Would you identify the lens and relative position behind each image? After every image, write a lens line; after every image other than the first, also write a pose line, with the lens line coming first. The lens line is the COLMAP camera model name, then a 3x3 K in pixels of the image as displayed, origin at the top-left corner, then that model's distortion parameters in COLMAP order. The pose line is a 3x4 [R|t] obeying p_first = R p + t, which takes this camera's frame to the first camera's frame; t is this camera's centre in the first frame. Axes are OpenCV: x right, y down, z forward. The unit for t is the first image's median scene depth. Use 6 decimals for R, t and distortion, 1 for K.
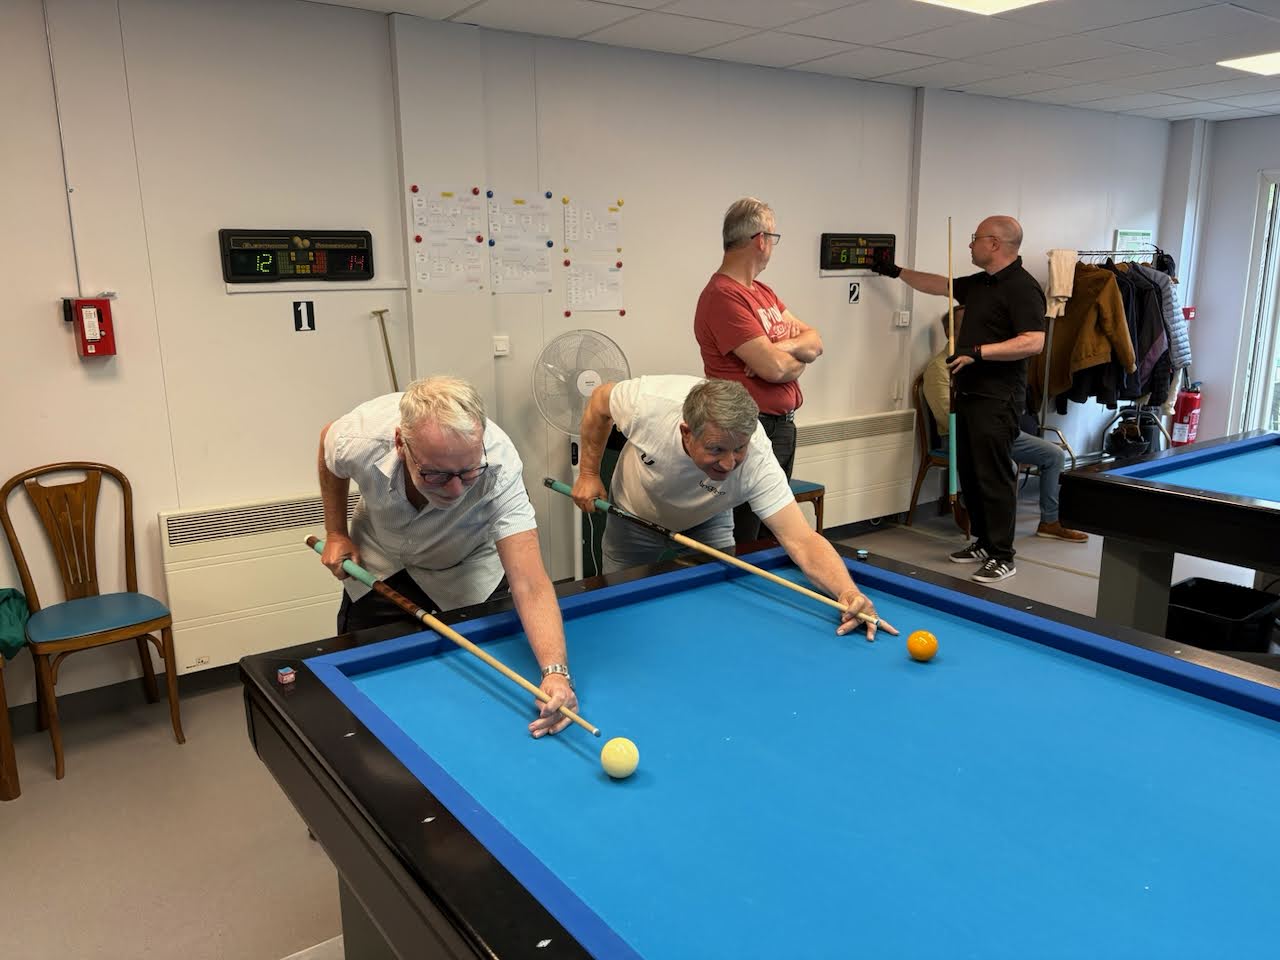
lens RADIAL K [[950.8, 0, 580.4], [0, 950.8, 480.2], [0, 0, 1]] dist [0.026879, -0.009743]
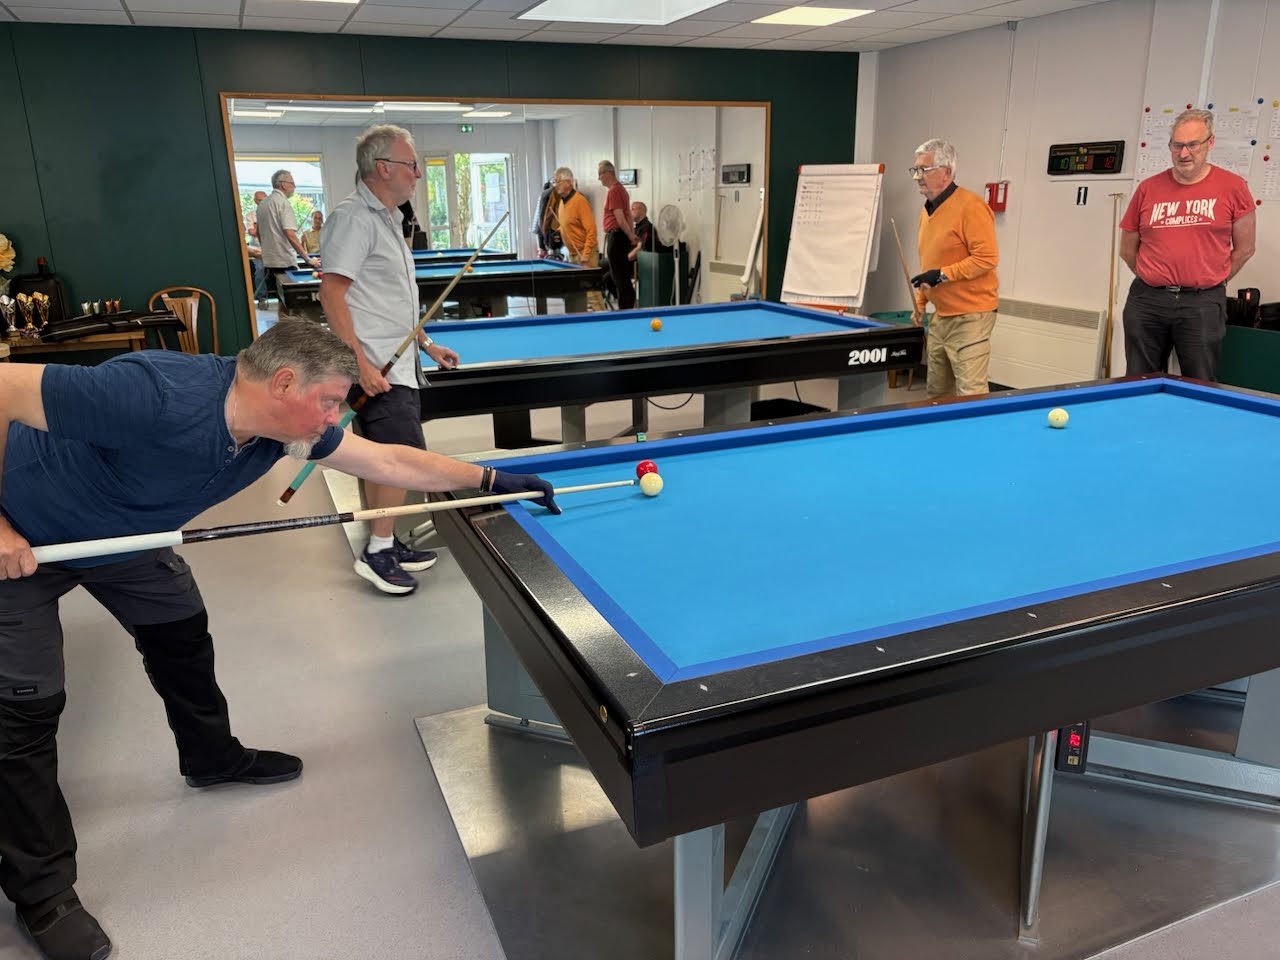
lens RADIAL K [[978.6, 0, 635.4], [0, 978.6, 494.4], [0, 0, 1]] dist [0.021540, -0.018494]
pose [[-0.166568, 0.313884, -0.934736, 1.541535], [-0.192663, 0.919347, 0.343048, -0.126029], [0.967024, 0.237229, -0.092660, 0.506974]]
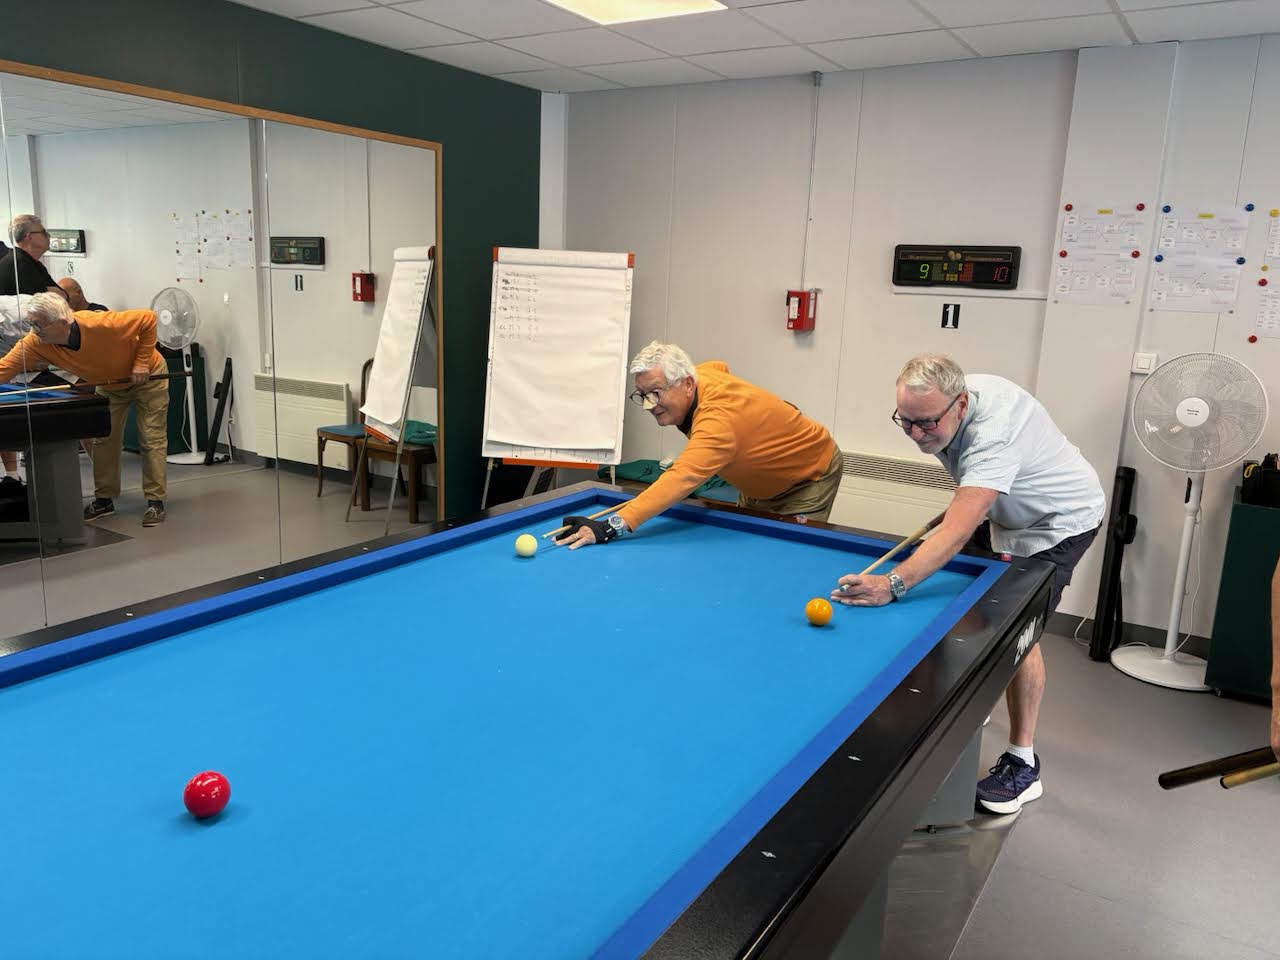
lens RADIAL K [[968.6, 0, 640.0], [0, 968.6, 480.0], [0, 0, 1]] dist [0.036779, -0.016709]
pose [[0.419372, 0.218652, -0.881089, 0.652001], [-0.237678, 0.963152, 0.125889, -0.032018], [0.876148, 0.156622, 0.455888, 0.117854]]
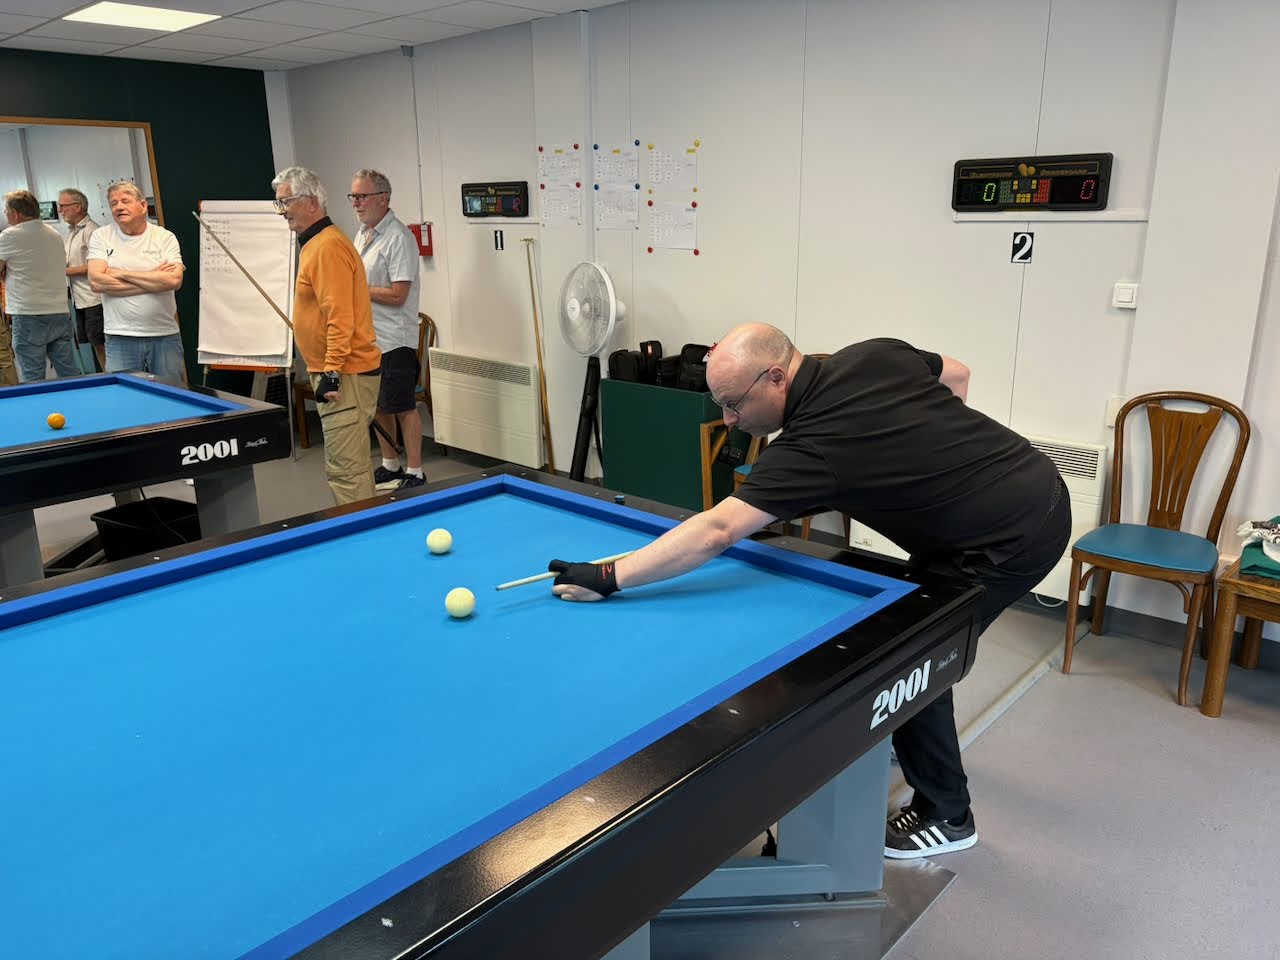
lens RADIAL K [[978.6, 0, 635.4], [0, 978.6, 494.4], [0, 0, 1]] dist [0.021540, -0.018494]
pose [[0.245320, 0.283570, -0.927041, 1.266526], [-0.199974, 0.950499, 0.237827, -0.193432], [0.948593, 0.127041, 0.289884, 0.772442]]
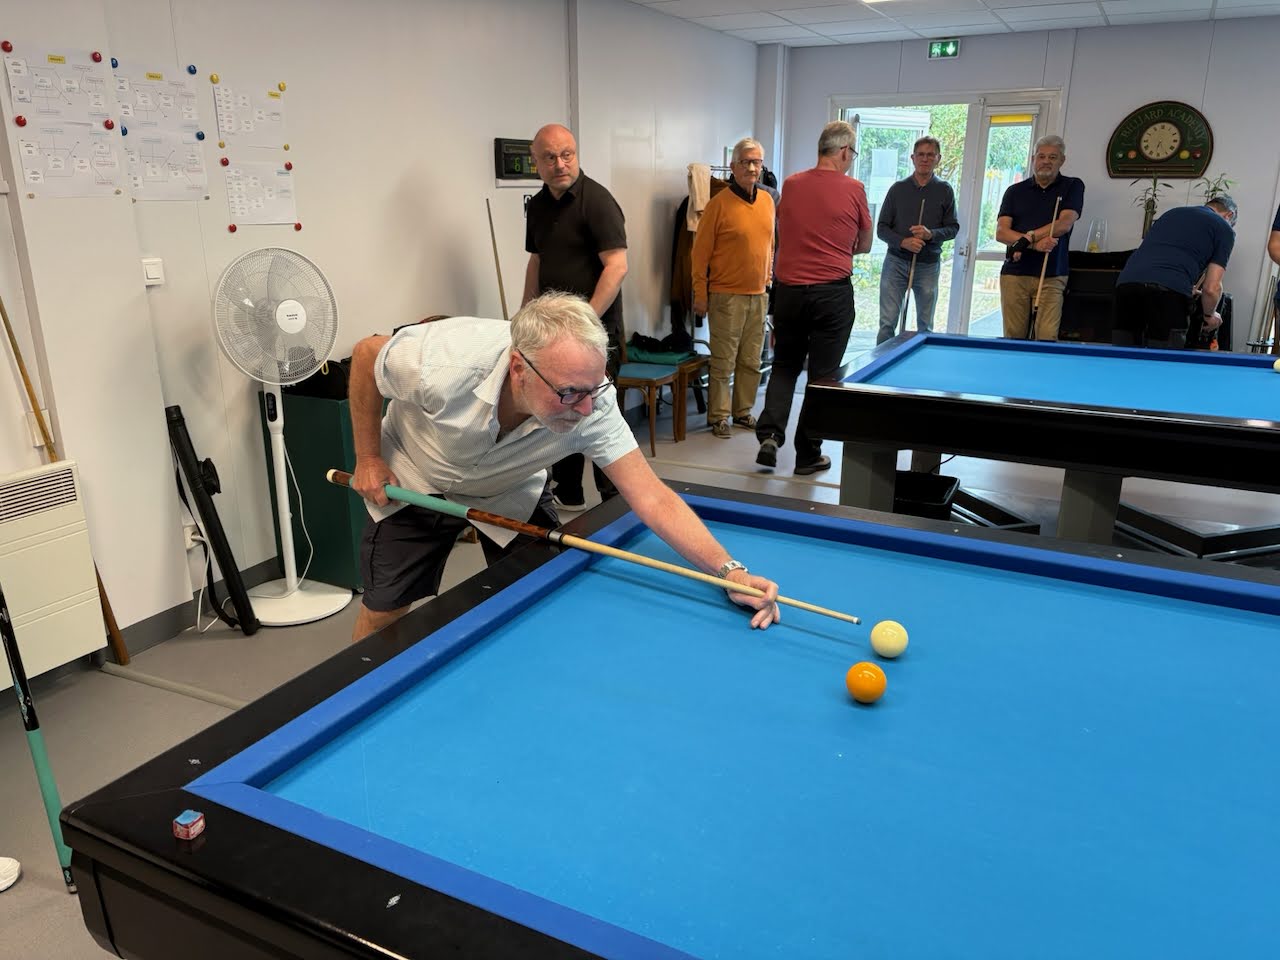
lens RADIAL K [[968.6, 0, 640.0], [0, 968.6, 480.0], [0, 0, 1]] dist [0.036779, -0.016709]
pose [[0.867604, -0.127565, 0.480615, -0.152853], [0.084259, 0.990272, 0.110735, -0.033134], [-0.490065, -0.055578, 0.869912, 0.133408]]
